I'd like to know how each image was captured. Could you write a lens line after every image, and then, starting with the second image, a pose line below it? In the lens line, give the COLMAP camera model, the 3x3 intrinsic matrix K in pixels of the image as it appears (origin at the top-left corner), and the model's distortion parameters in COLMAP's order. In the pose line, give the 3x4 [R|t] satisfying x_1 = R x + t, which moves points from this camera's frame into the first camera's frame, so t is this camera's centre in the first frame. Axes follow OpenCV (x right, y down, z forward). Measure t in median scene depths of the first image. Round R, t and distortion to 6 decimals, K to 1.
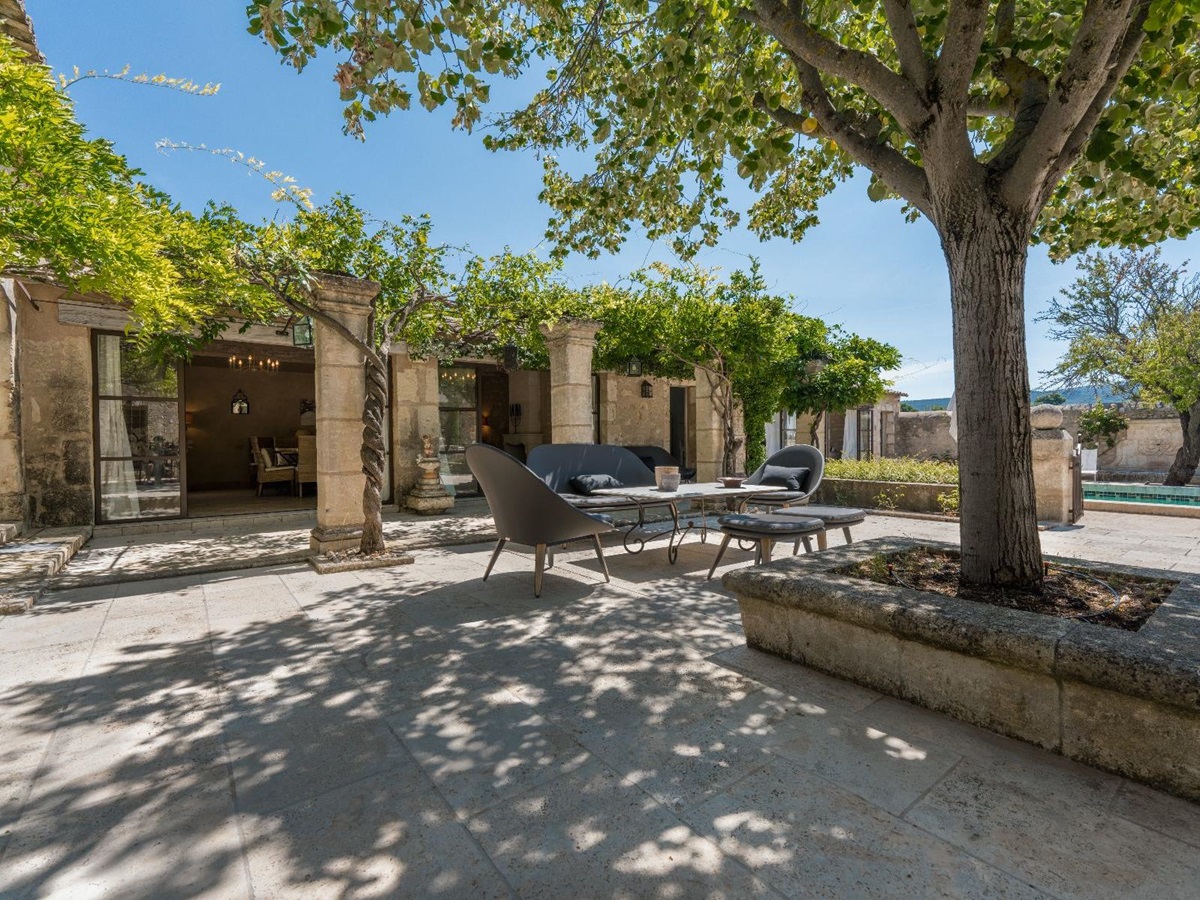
lens RADIAL K [[547.9, 0, 599.8], [0, 547.9, 448.5], [0, 0, 1]] dist [0.001066, -0.000450]
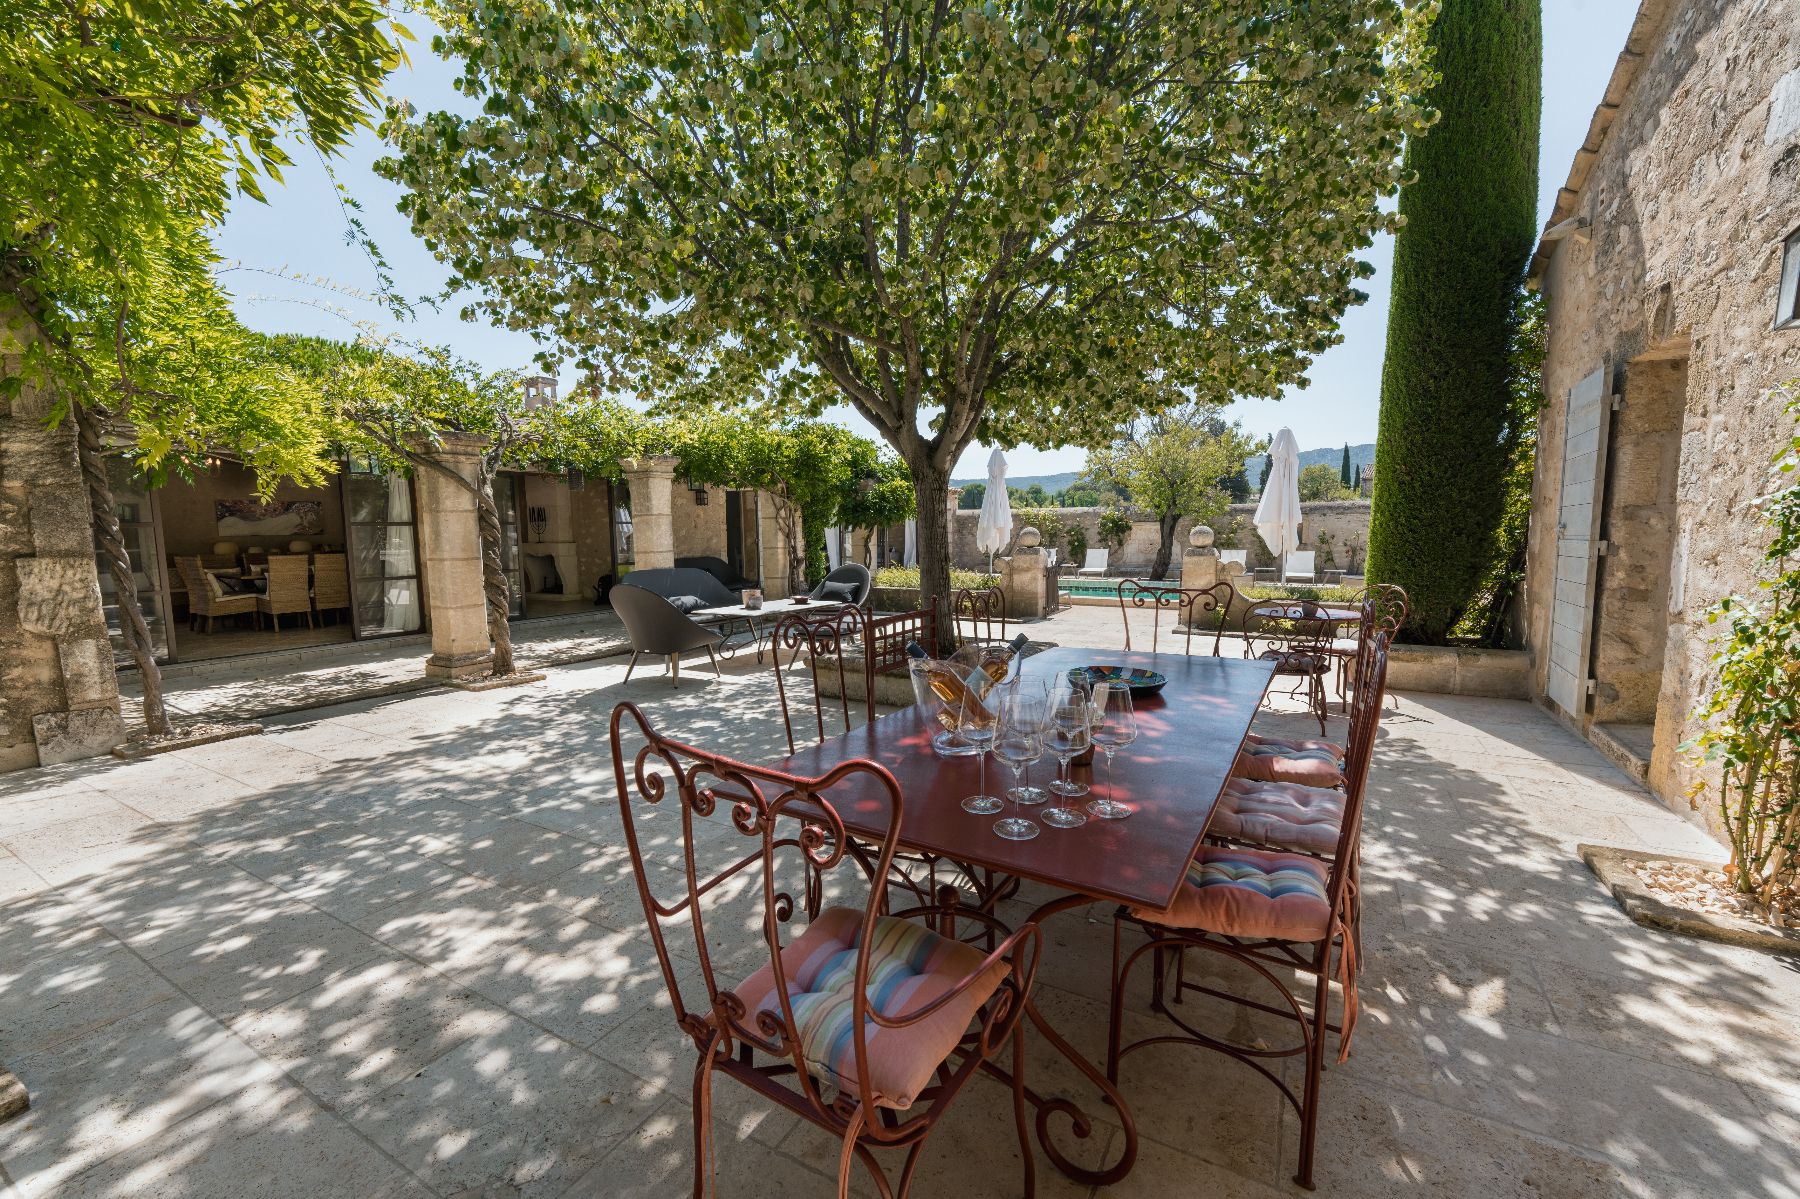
lens RADIAL K [[734.3, 0, 896.5], [0, 734.3, 606.9], [0, 0, 1]] dist [-0.000649, -0.000018]
pose [[0.923797, -0.044290, 0.380313, -0.194317], [0.007907, 0.995282, 0.096702, -0.081231], [-0.382801, -0.086326, 0.919788, -0.629072]]
